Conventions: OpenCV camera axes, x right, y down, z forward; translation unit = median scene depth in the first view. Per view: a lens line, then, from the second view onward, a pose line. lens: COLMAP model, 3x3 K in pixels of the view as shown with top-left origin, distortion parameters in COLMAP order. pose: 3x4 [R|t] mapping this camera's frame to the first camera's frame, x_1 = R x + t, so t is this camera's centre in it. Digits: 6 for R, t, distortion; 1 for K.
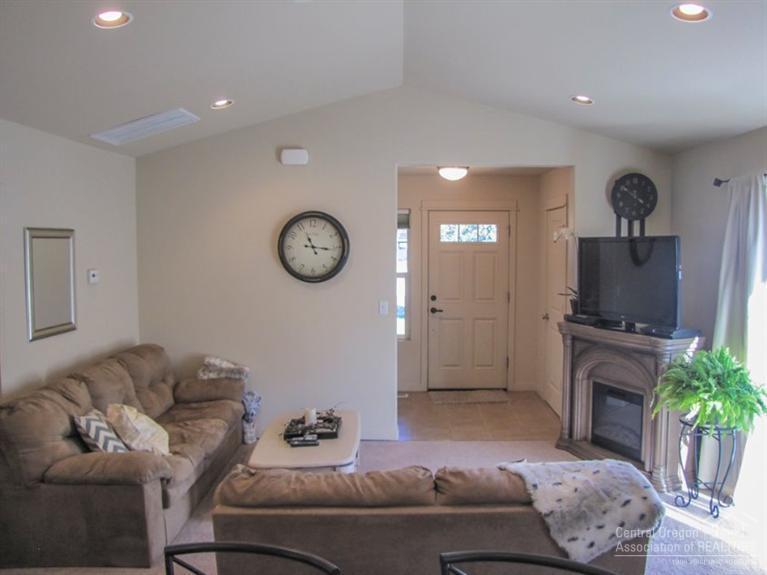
lens RADIAL K [[640.0, 0, 383.5], [0, 640.0, 287.5], [0, 0, 1]] dist [-0.175049, 0.144448]
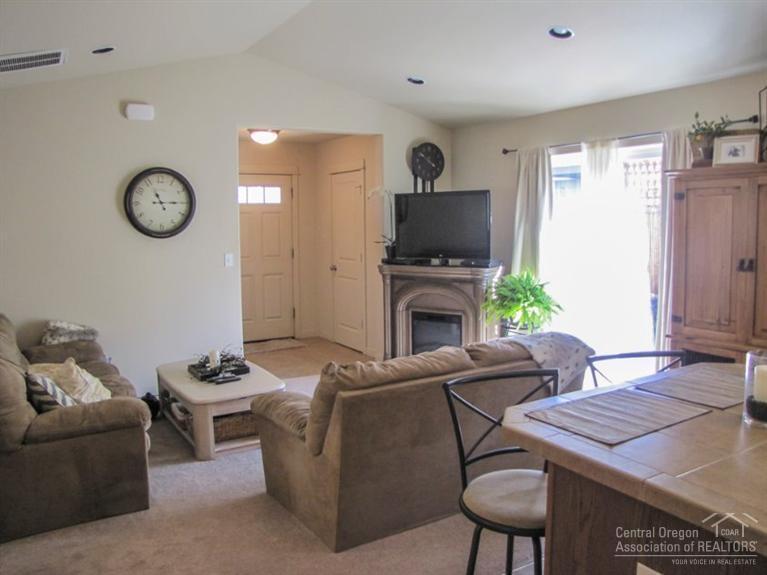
lens RADIAL K [[640.0, 0, 383.5], [0, 640.0, 287.5], [0, 0, 1]] dist [-0.175049, 0.144448]
pose [[0.851813, -0.061614, 0.520210, -0.345178], [0.043610, 0.997952, 0.046789, 0.040811], [-0.522028, -0.017169, 0.852756, -0.034396]]
